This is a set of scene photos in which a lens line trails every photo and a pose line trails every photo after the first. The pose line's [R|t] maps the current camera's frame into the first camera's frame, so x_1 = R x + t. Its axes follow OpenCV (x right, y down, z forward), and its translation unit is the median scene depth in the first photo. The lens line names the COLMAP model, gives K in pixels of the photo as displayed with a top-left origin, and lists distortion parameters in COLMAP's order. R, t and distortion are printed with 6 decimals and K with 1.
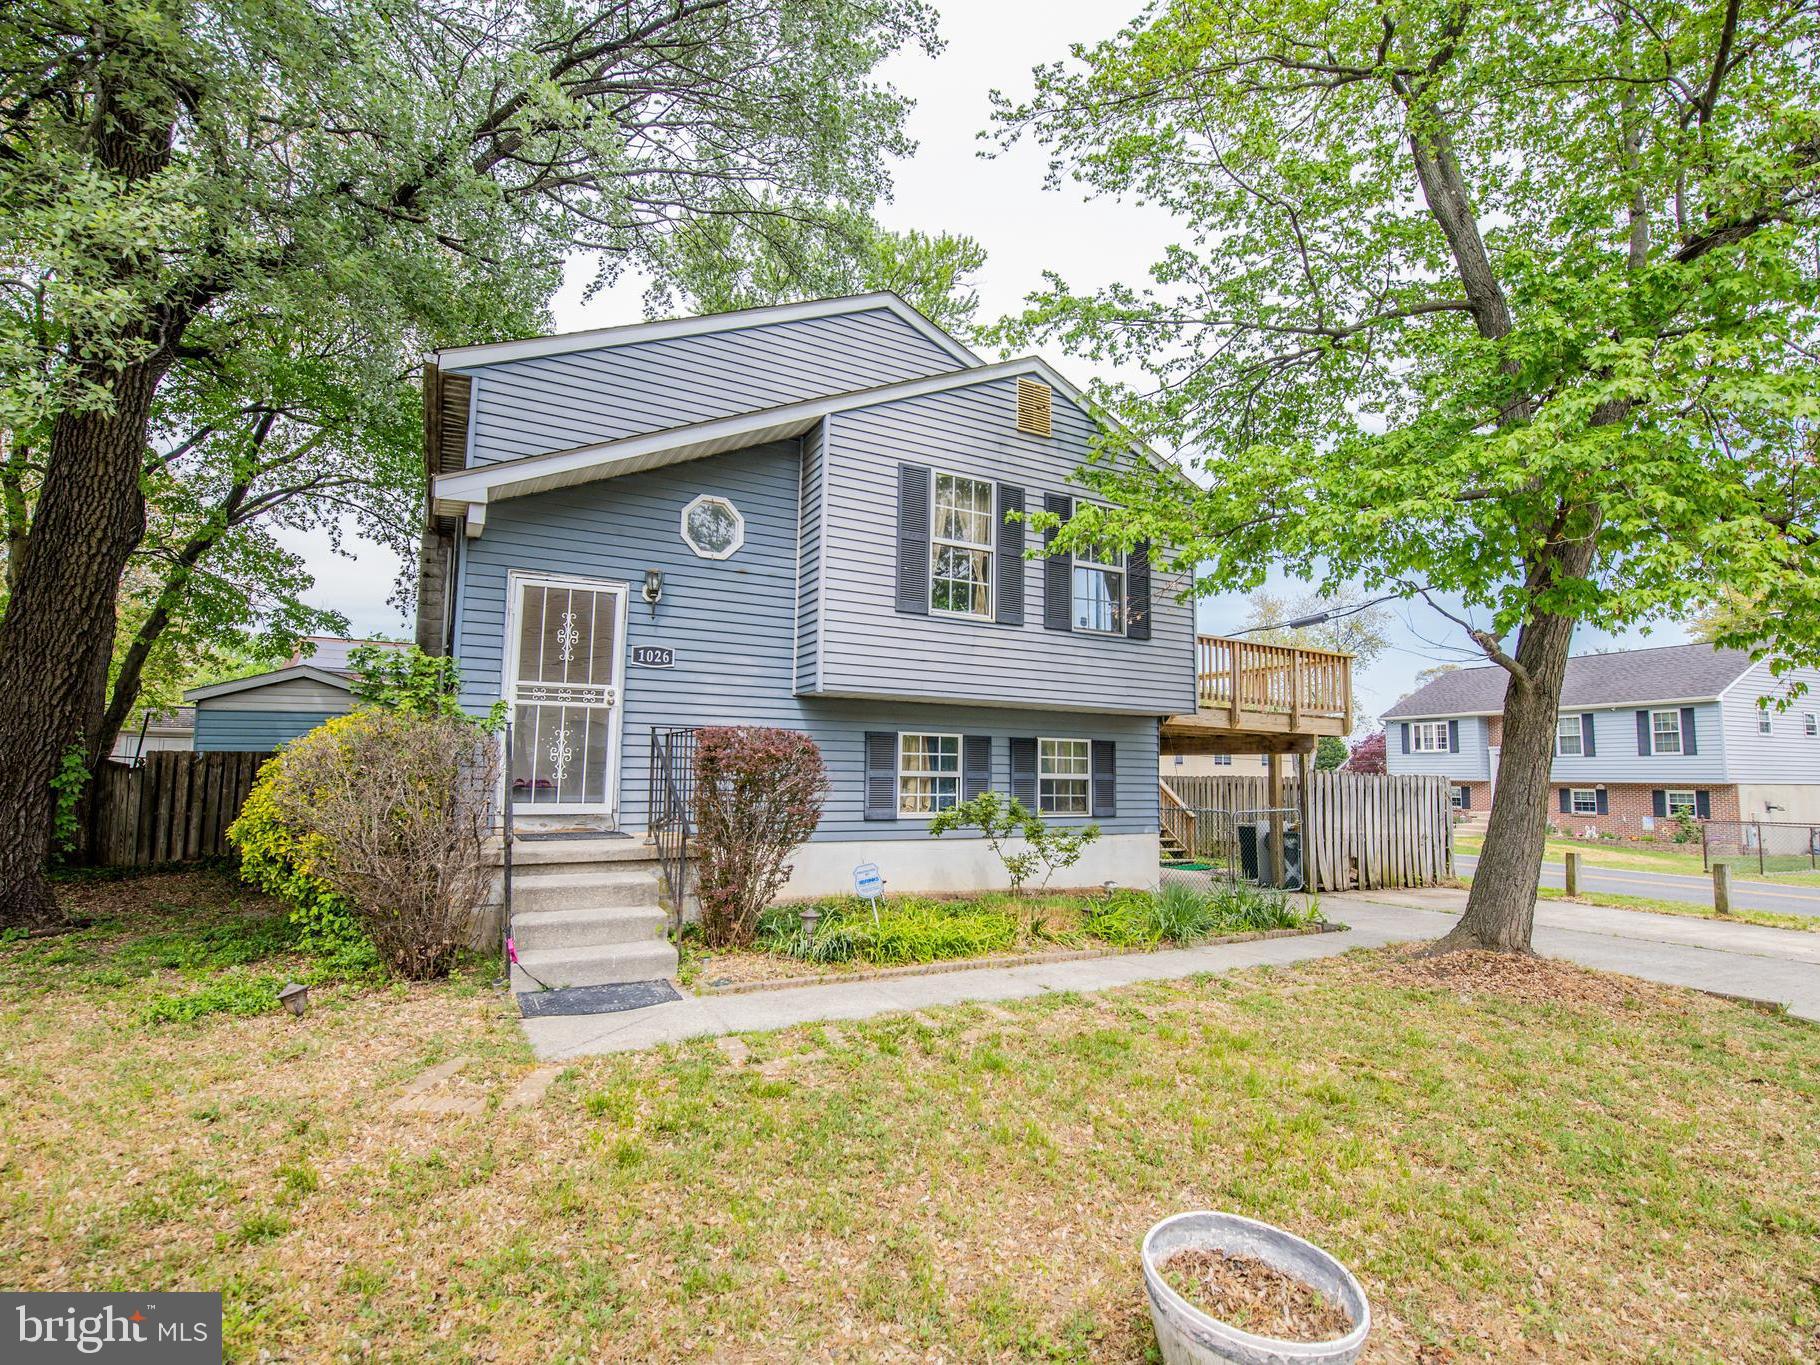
lens RADIAL K [[875.5, 0, 920.2], [0, 875.5, 696.9], [0, 0, 1]] dist [0.004390, -0.003817]
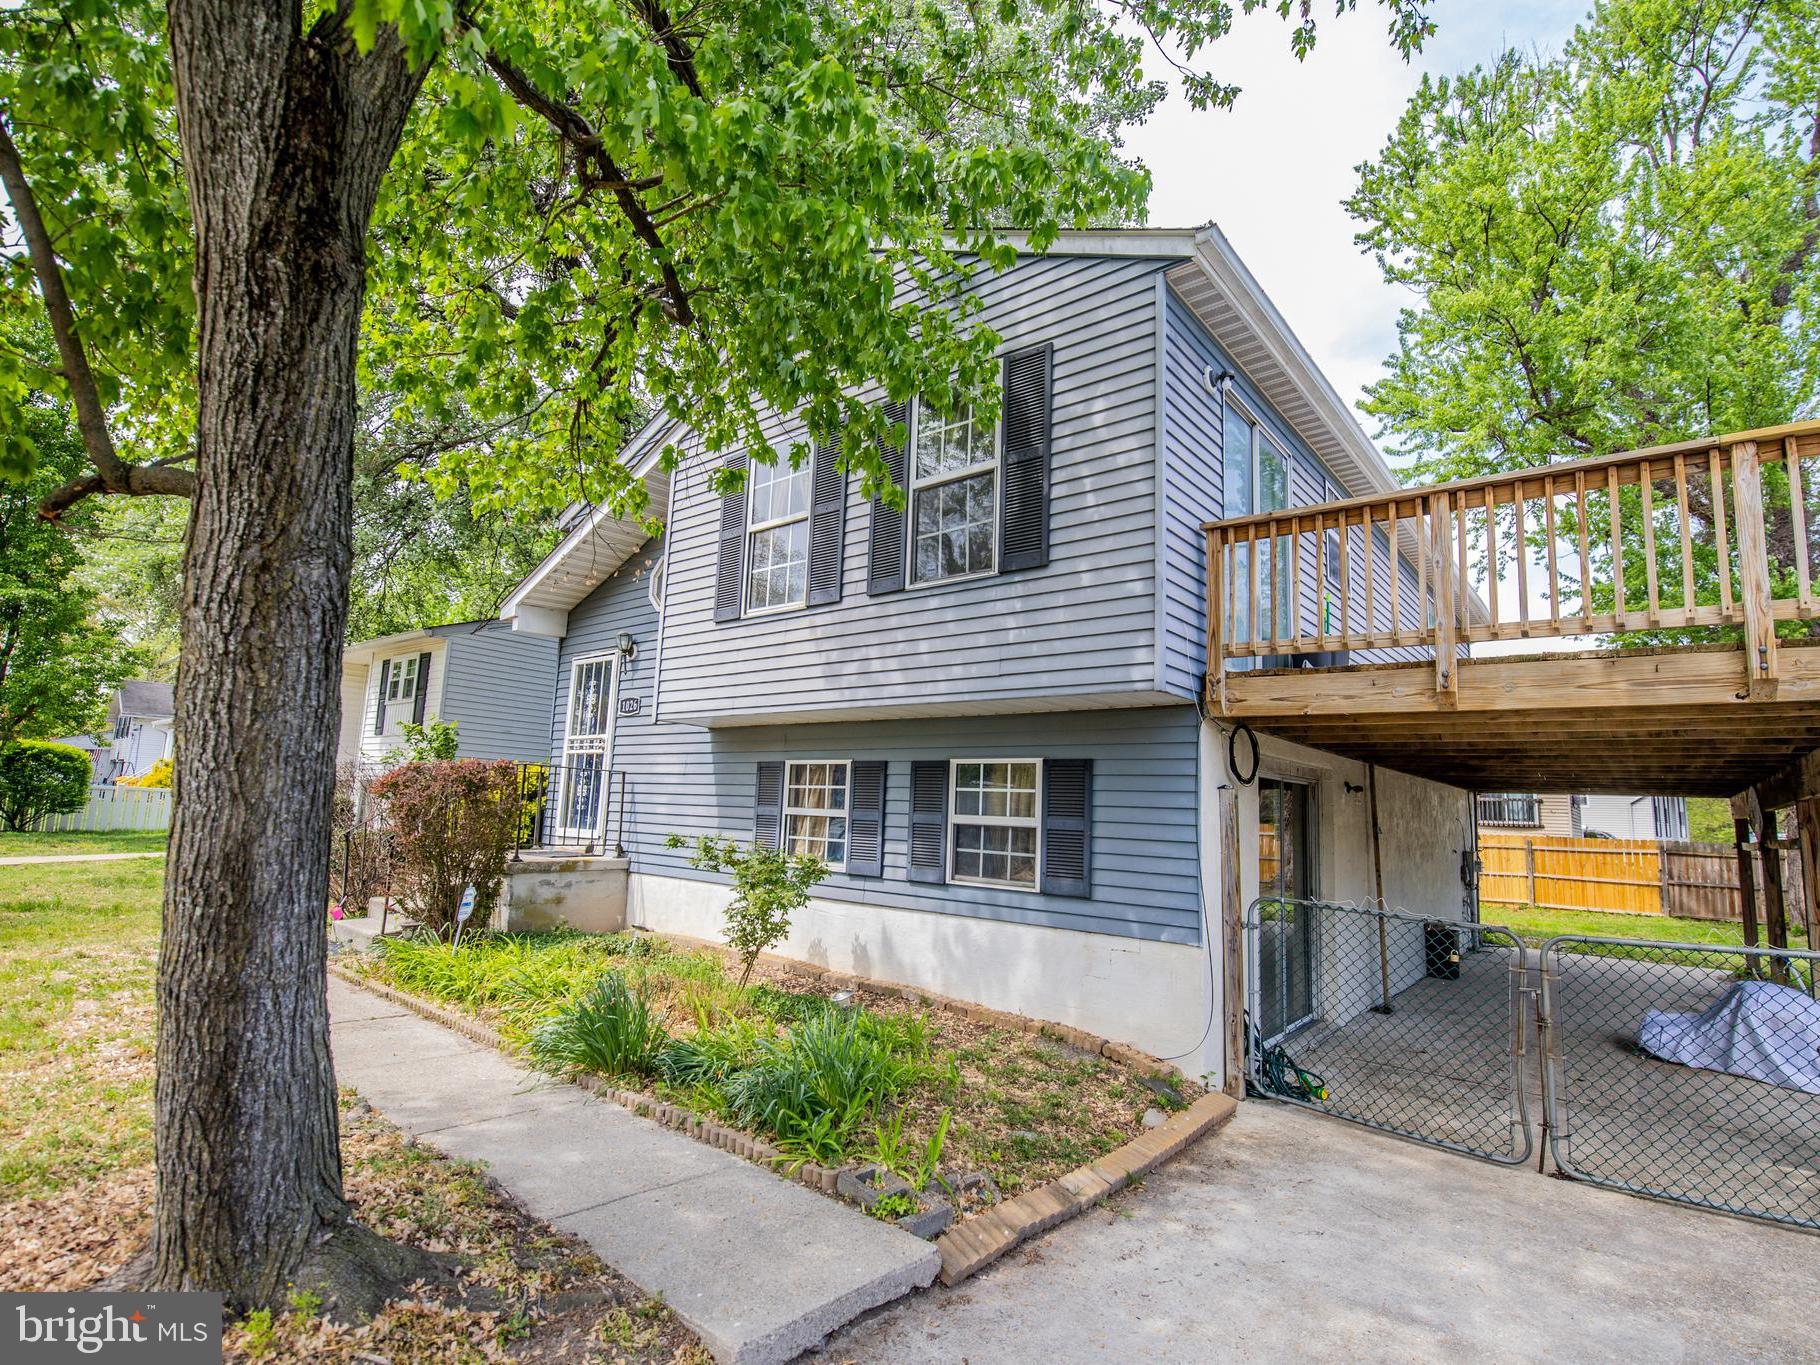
lens RADIAL K [[875.5, 0, 906.8], [0, 875.5, 688.4], [0, 0, 1]] dist [0.004390, -0.003817]
pose [[0.383202, -0.131279, -0.914288, 0.734185], [0.047717, 0.991340, -0.122343, 0.073441], [0.922431, 0.003255, 0.386148, 0.729782]]
